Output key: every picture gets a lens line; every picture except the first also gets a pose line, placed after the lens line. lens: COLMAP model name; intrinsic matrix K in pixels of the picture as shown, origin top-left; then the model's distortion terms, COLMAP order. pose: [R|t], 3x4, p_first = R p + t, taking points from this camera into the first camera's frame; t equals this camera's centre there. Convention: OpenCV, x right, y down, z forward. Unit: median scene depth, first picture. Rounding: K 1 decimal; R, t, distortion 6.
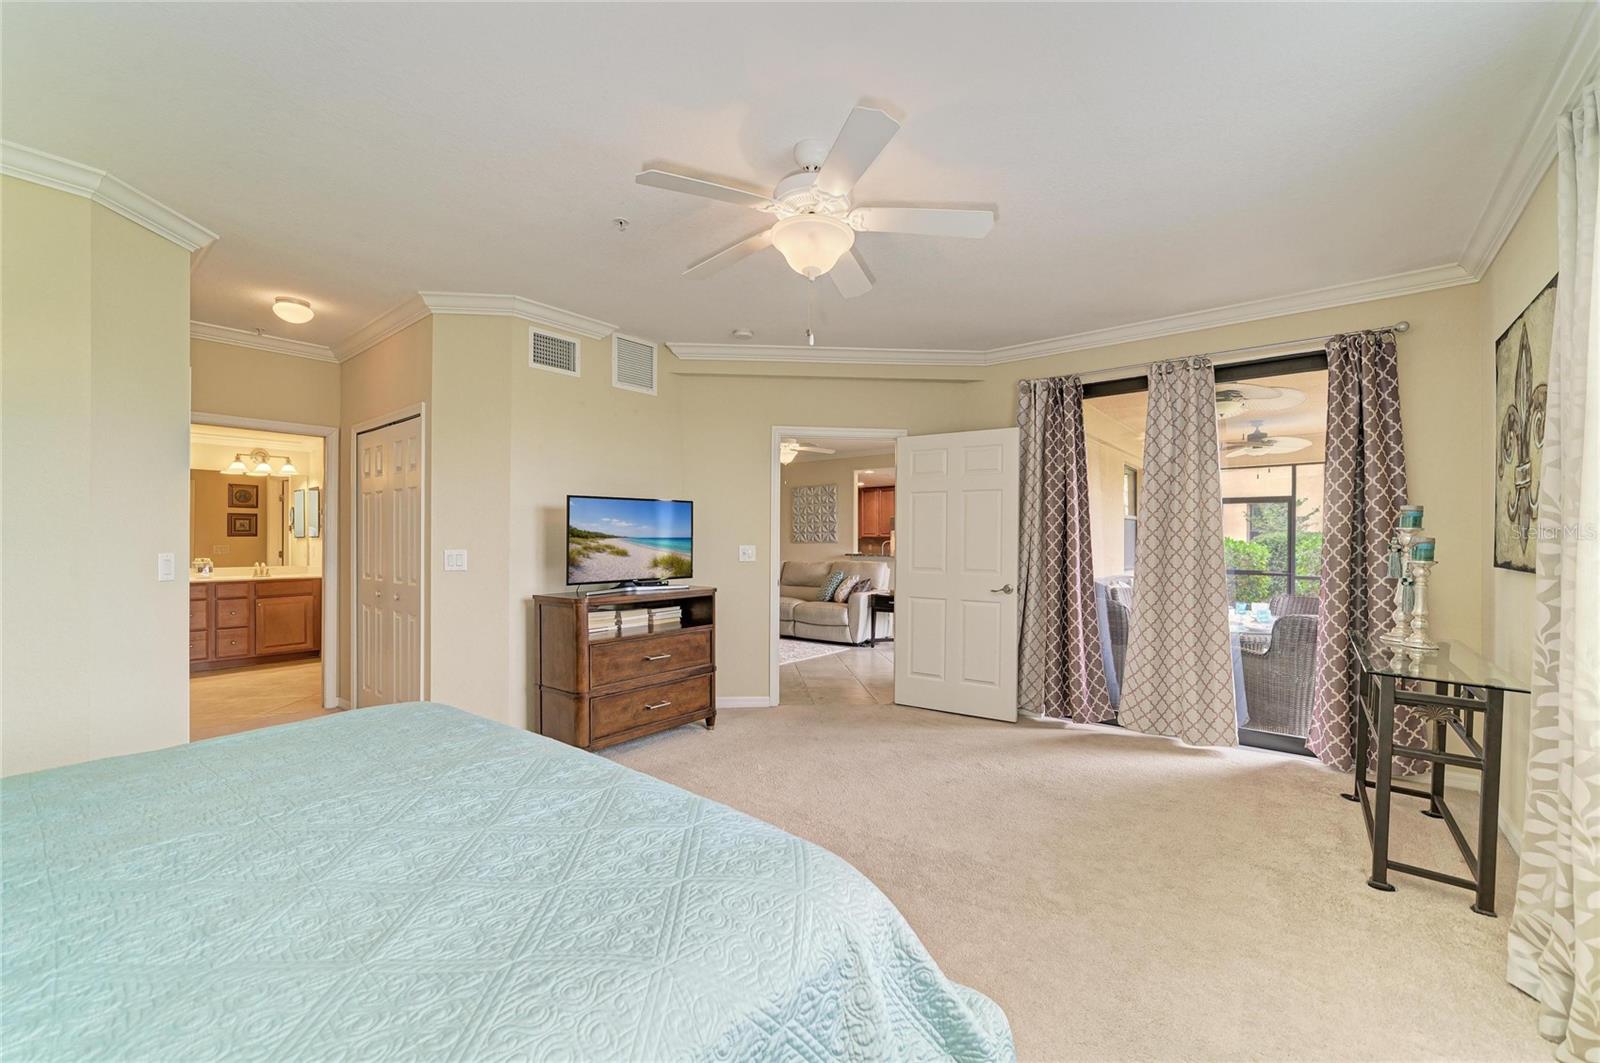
lens RADIAL K [[667.6, 0, 886.3], [0, 667.6, 532.5], [0, 0, 1]] dist [-0.000544, 0.000008]
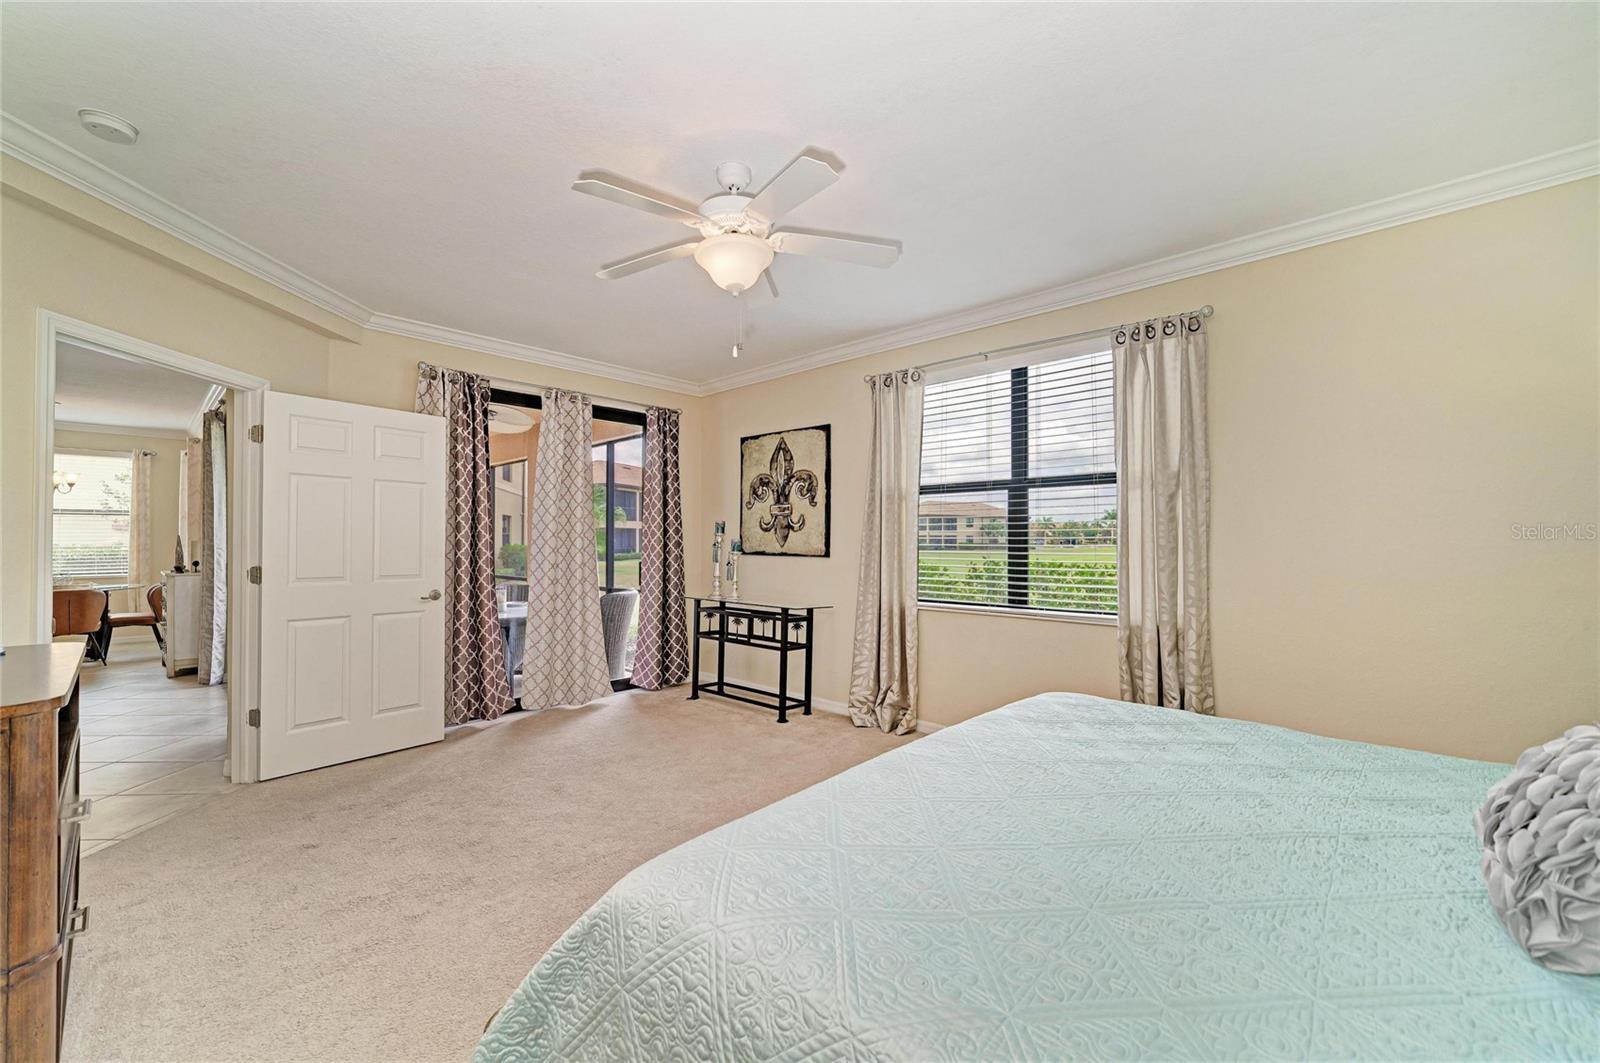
lens RADIAL K [[602.2, 0, 798.8], [0, 602.2, 537.6], [0, 0, 1]] dist [-0.000249, 0.000094]
pose [[0.153914, 0.004983, 0.988072, -0.611300], [-0.010146, 0.999943, -0.003463, 0.005749], [-0.988032, -0.009492, 0.153956, 0.441443]]
